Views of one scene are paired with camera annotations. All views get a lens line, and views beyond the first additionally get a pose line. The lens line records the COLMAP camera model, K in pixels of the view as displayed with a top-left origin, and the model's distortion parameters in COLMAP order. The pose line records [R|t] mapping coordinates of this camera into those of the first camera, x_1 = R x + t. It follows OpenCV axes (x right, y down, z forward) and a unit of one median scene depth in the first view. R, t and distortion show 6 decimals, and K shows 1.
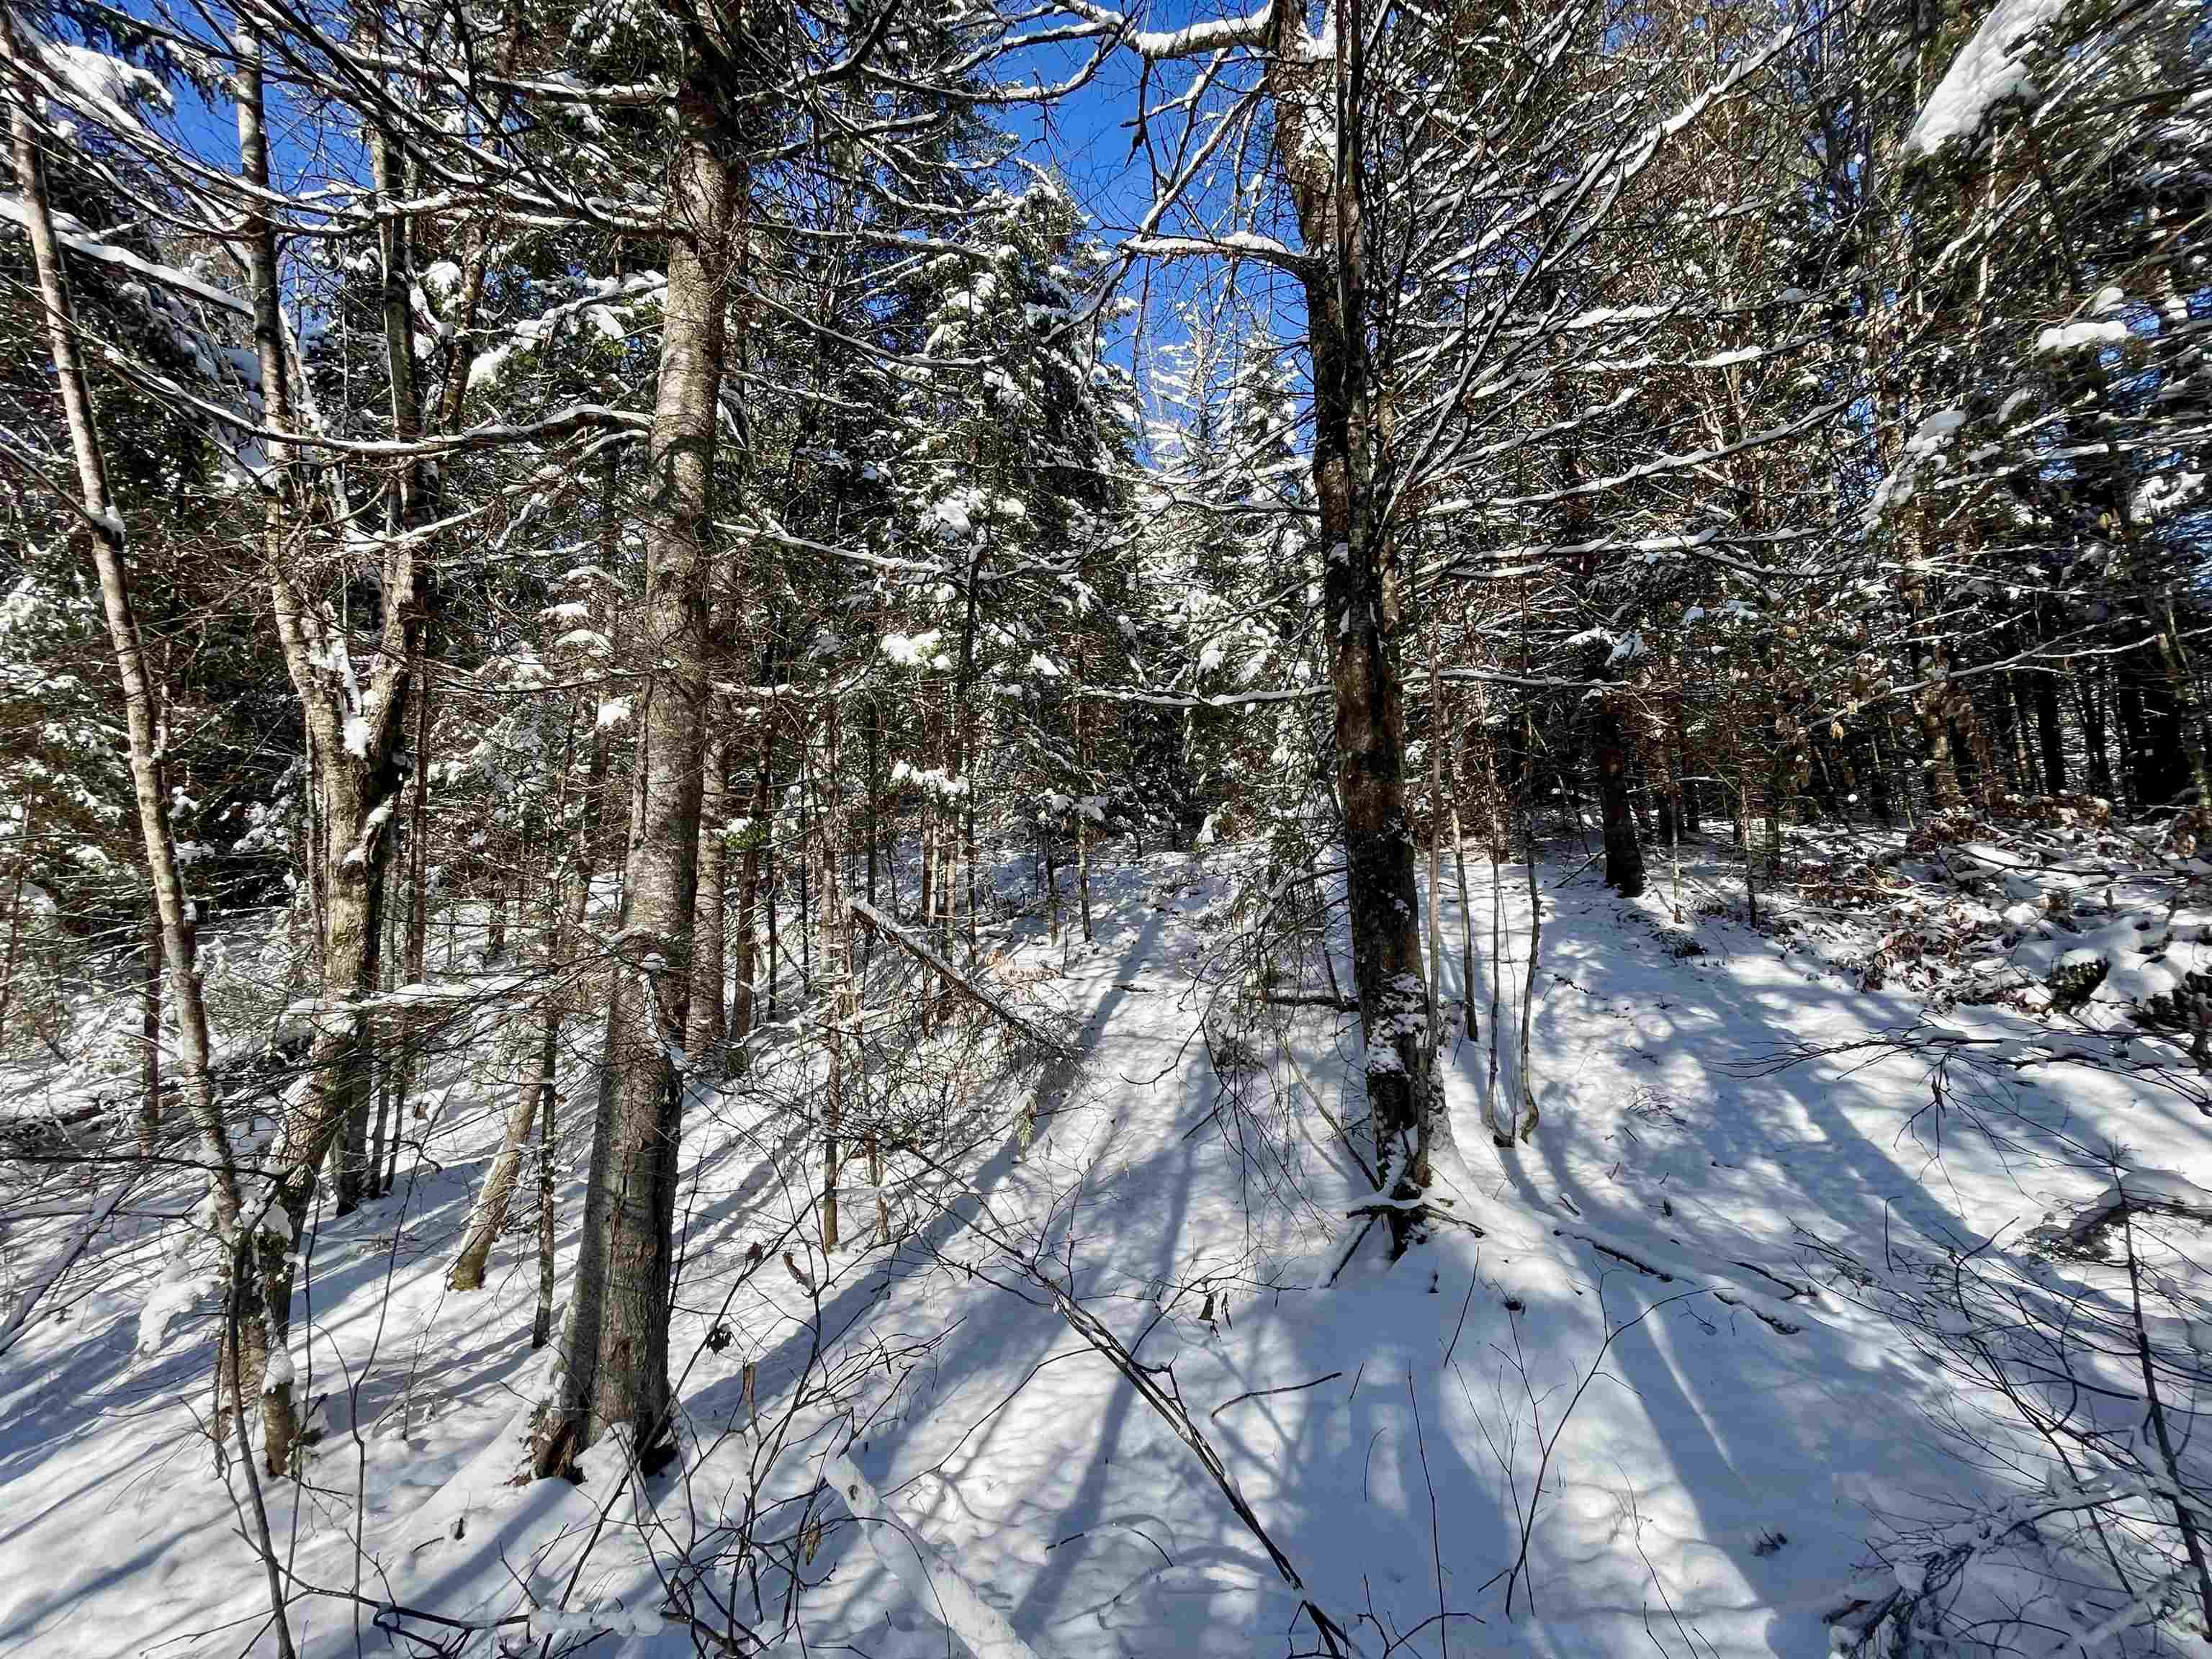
lens RADIAL K [[885.0, 0, 1097.3], [0, 885.0, 829.0], [0, 0, 1]] dist [-0.001382, -0.000889]
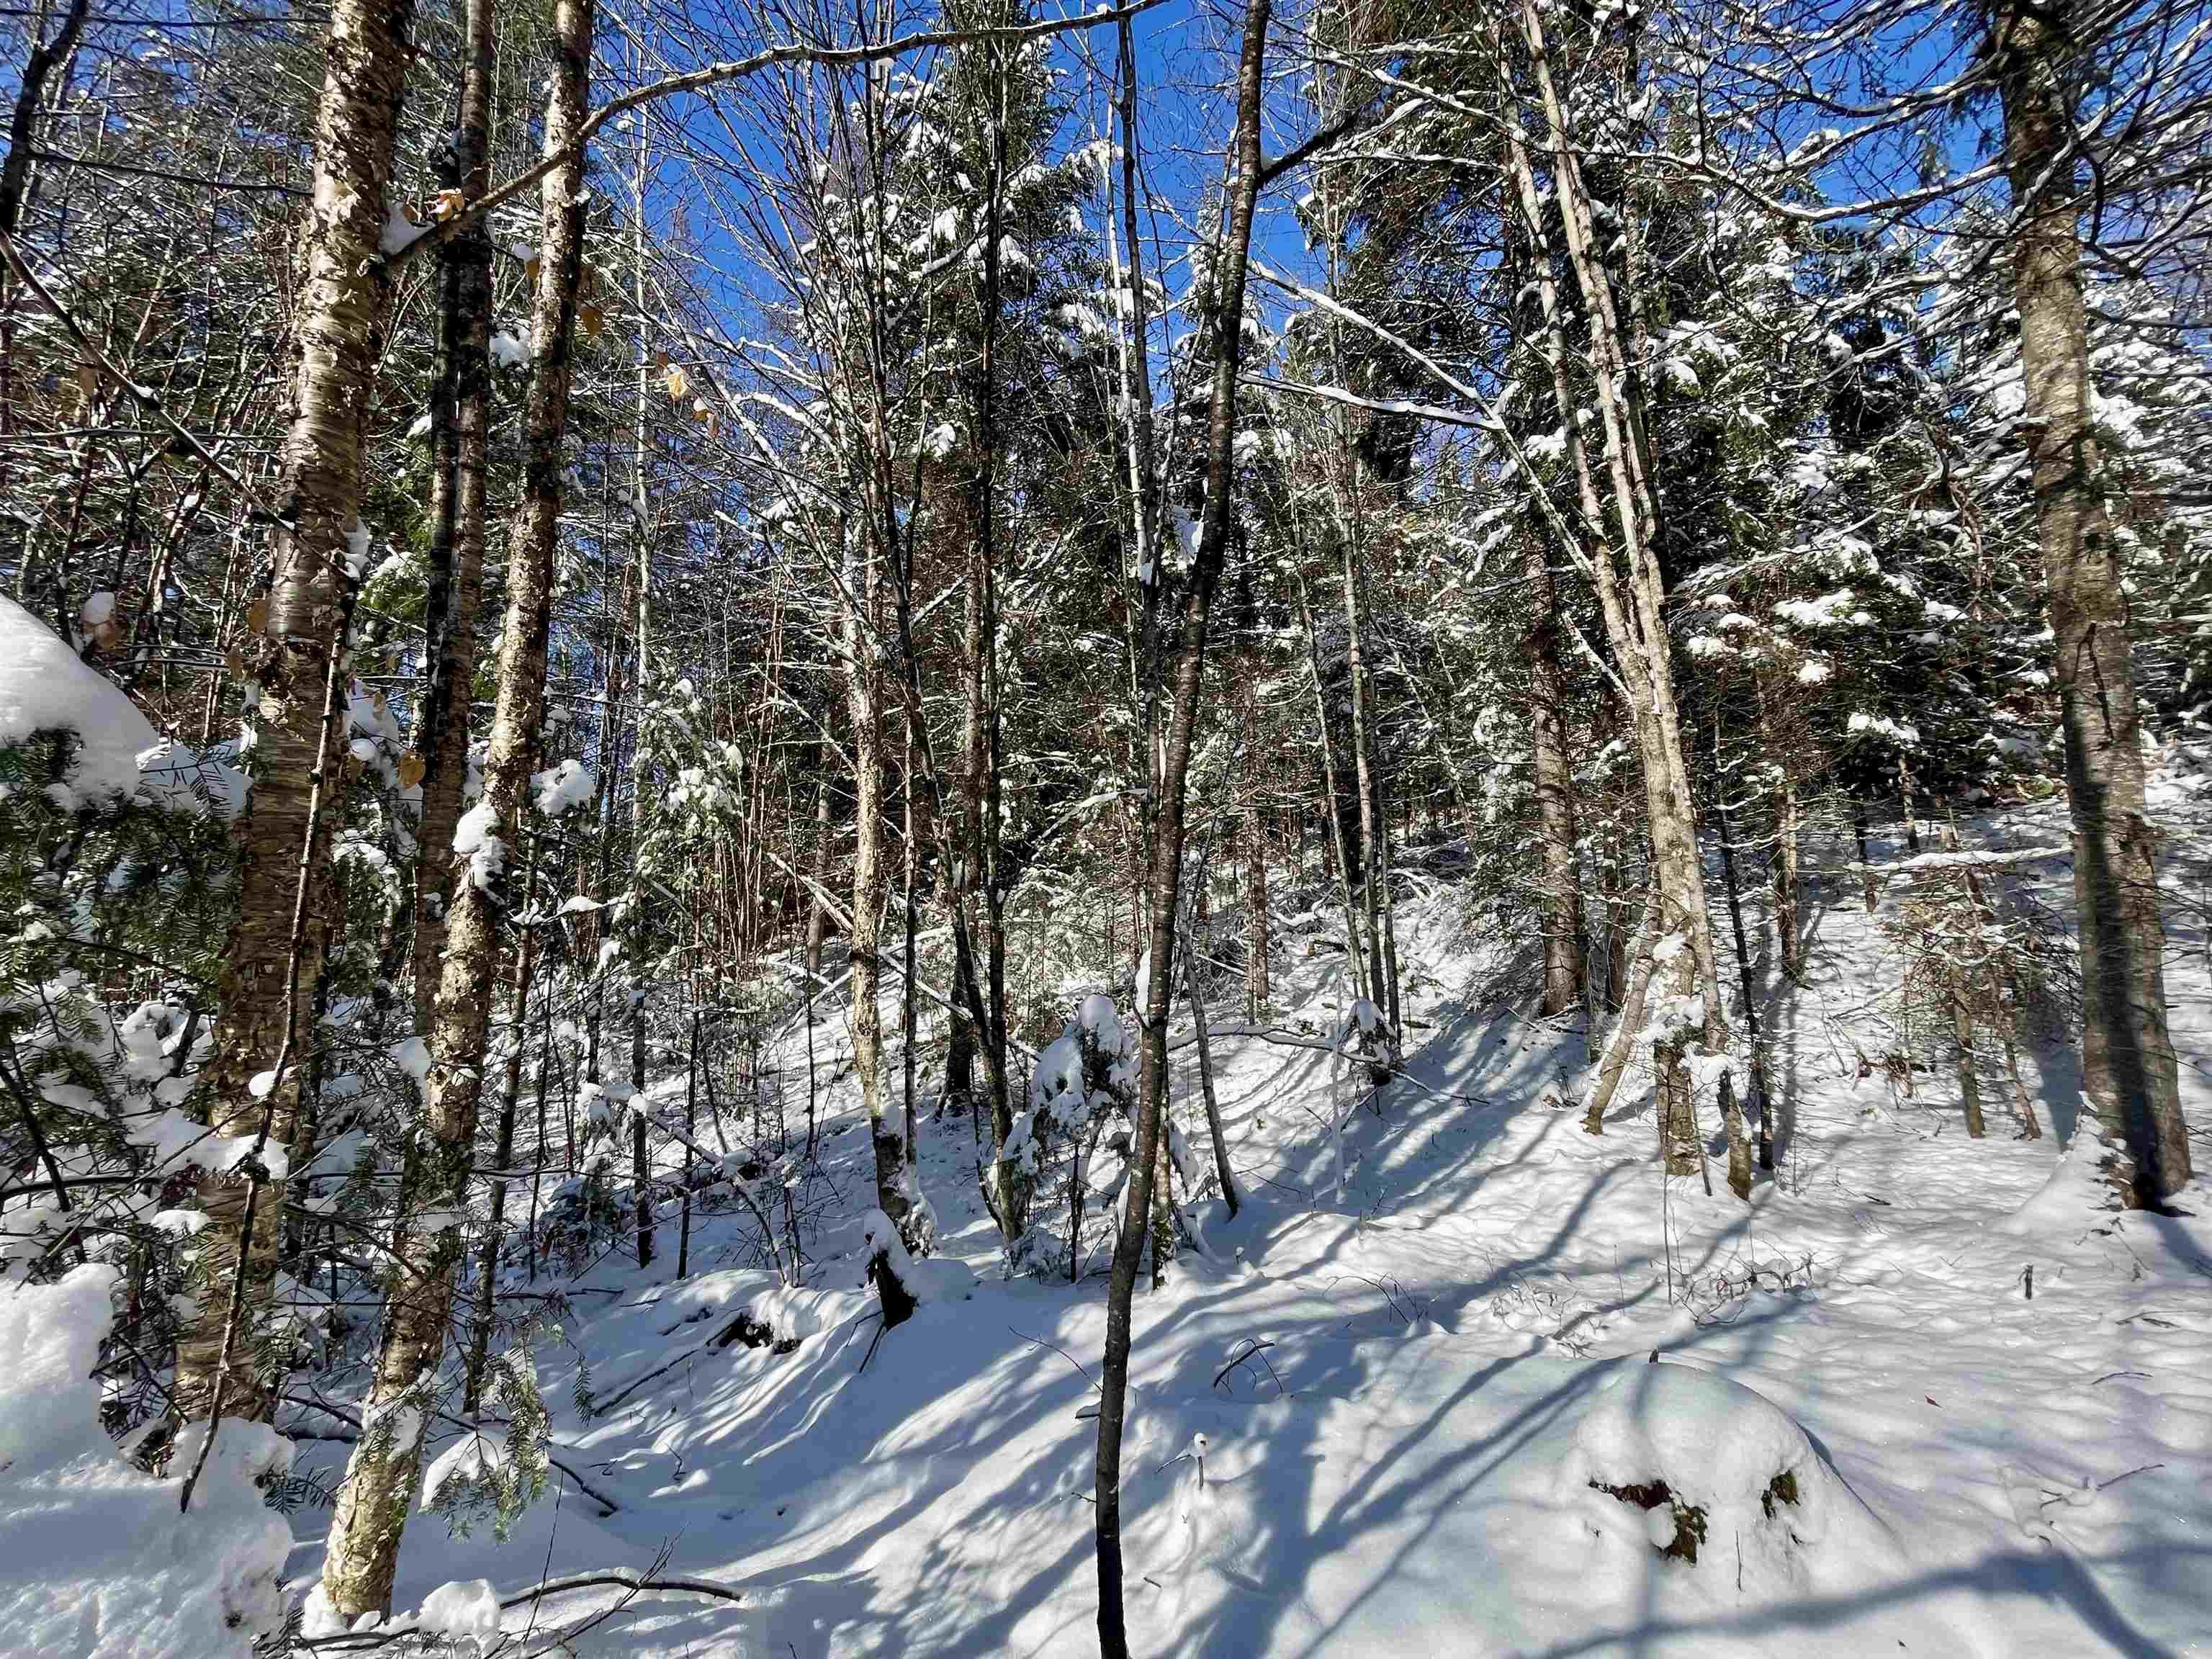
lens RADIAL K [[885.0, 0, 1097.3], [0, 885.0, 829.0], [0, 0, 1]] dist [-0.001382, -0.000889]
pose [[0.891527, -0.034243, -0.451671, -0.516350], [0.030391, 0.999413, -0.015782, 0.046861], [0.451946, 0.000344, 0.892045, -0.334282]]
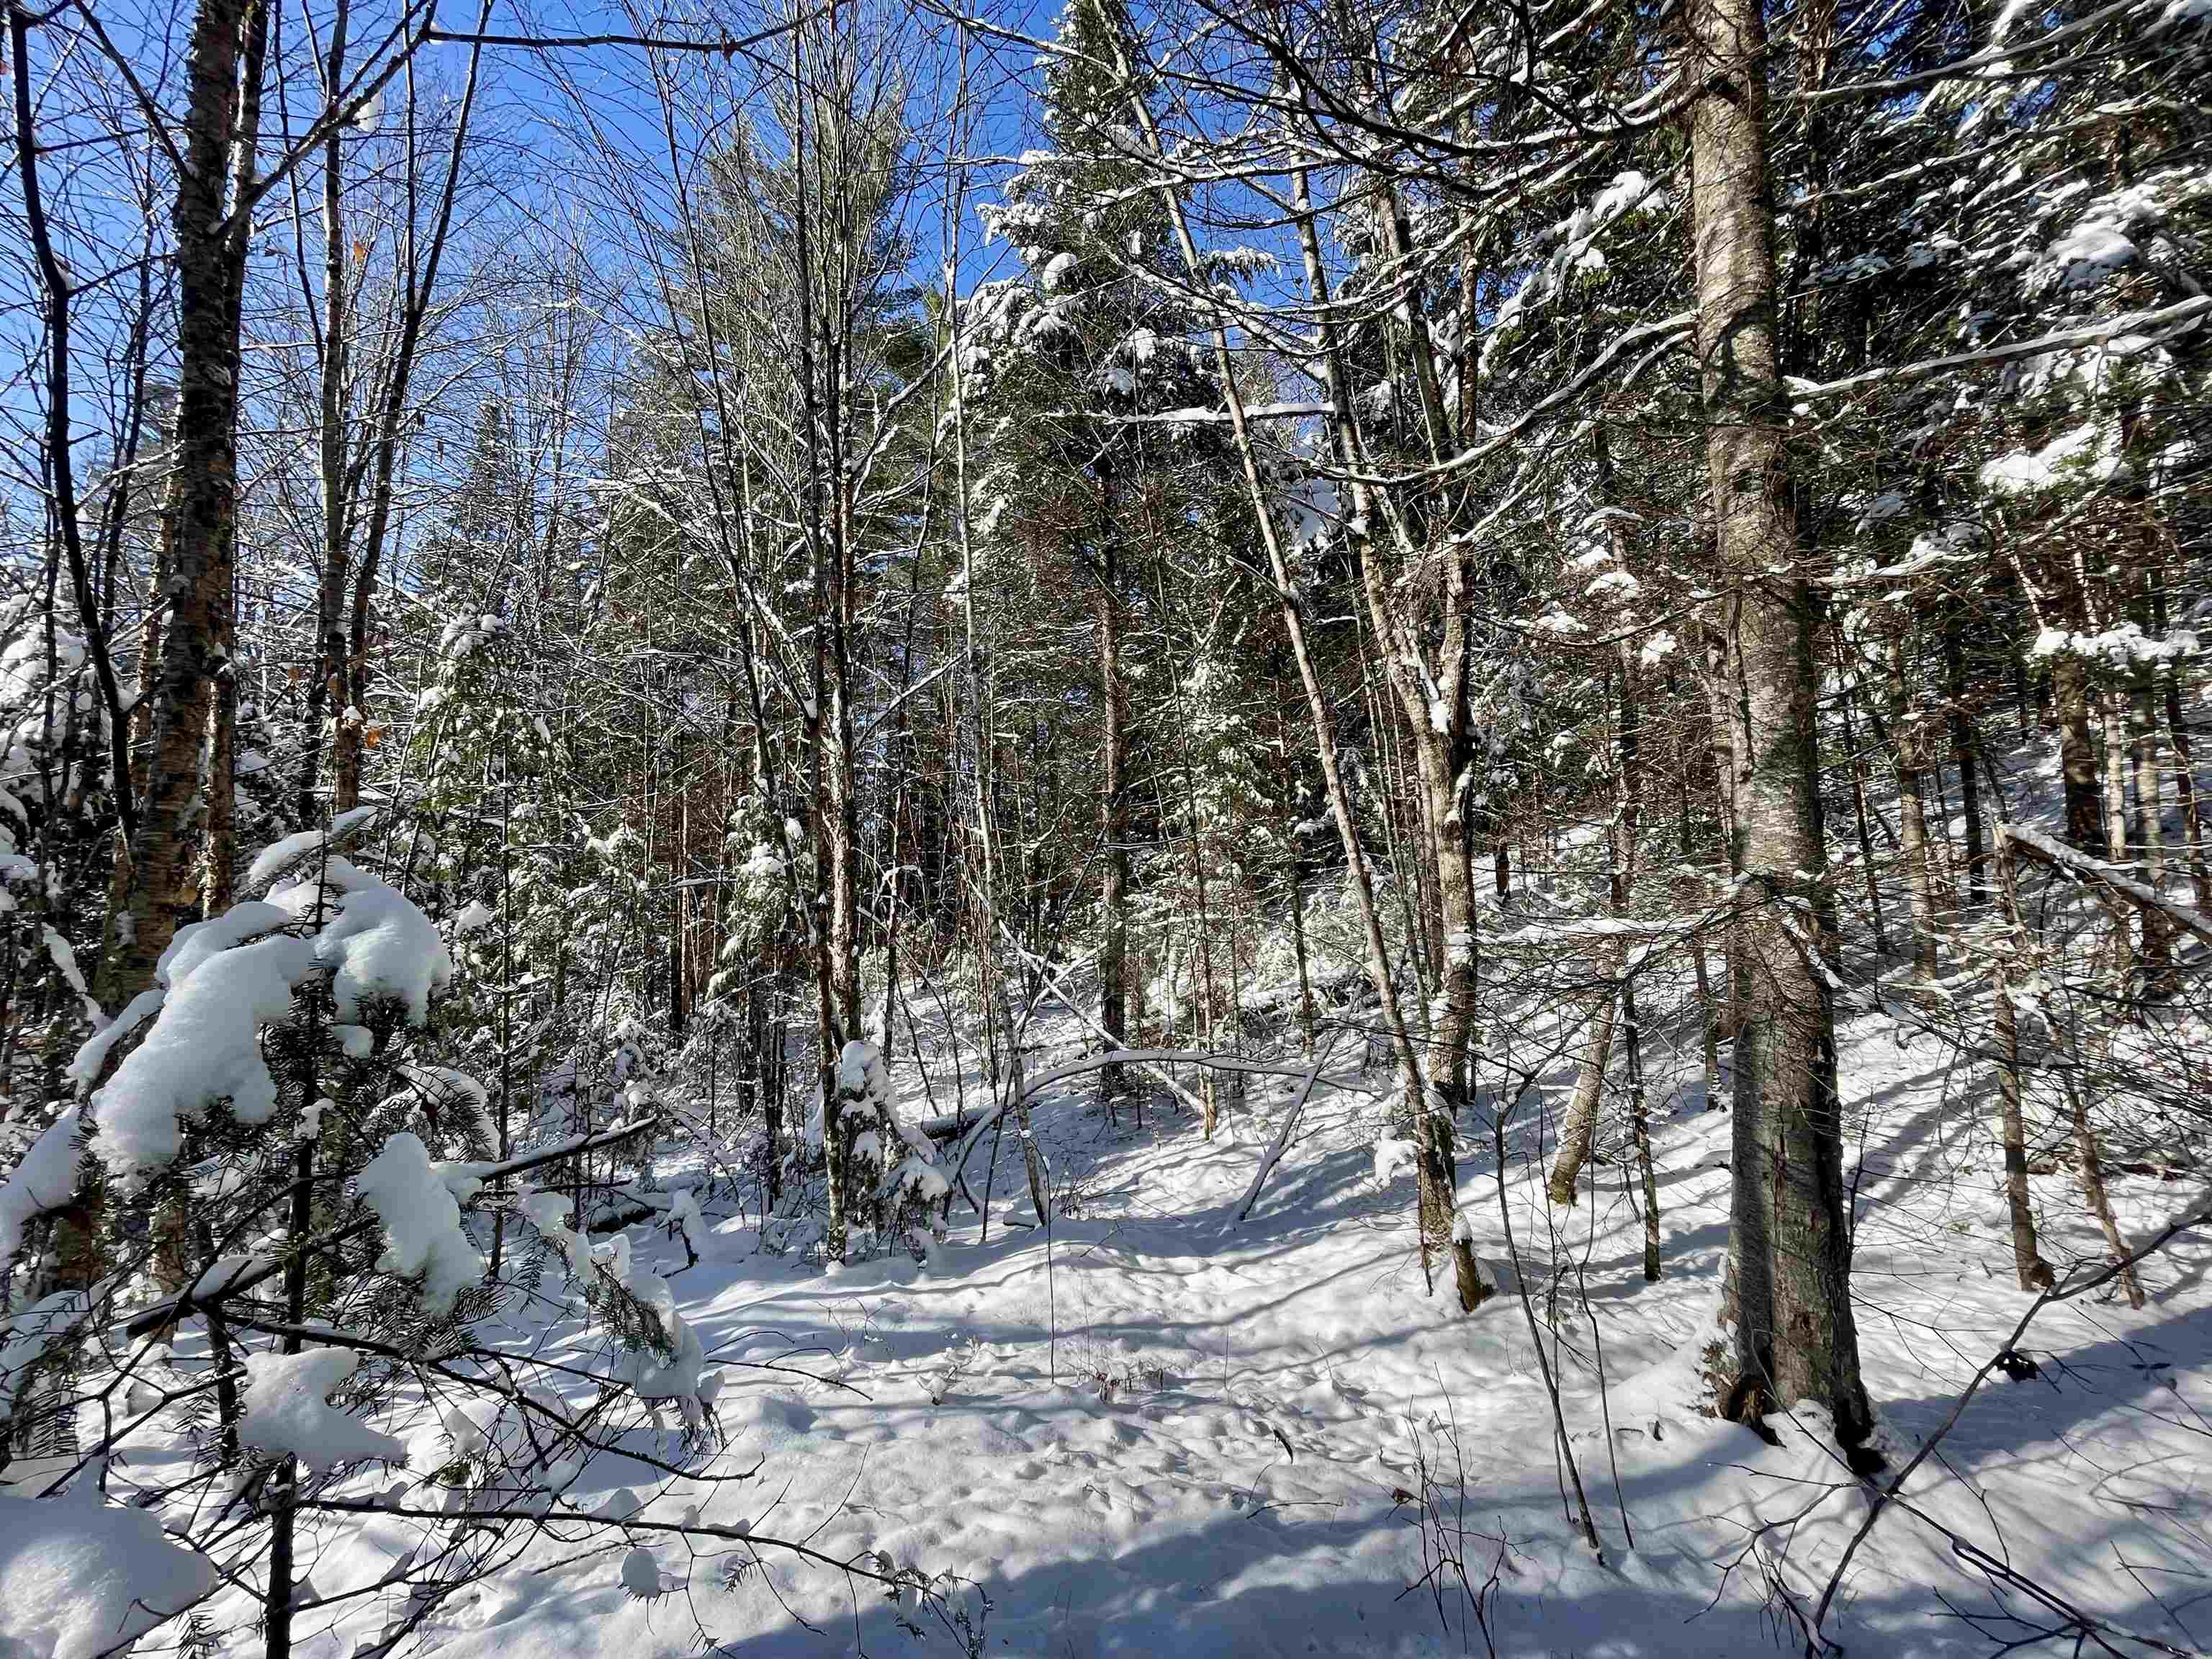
lens RADIAL K [[885.0, 0, 1097.3], [0, 885.0, 829.0], [0, 0, 1]] dist [-0.001382, -0.000889]
pose [[0.541160, -0.066325, -0.838300, -0.049043], [0.112621, 0.993620, -0.005912, 0.000223], [0.833344, -0.091211, 0.545177, -0.026343]]
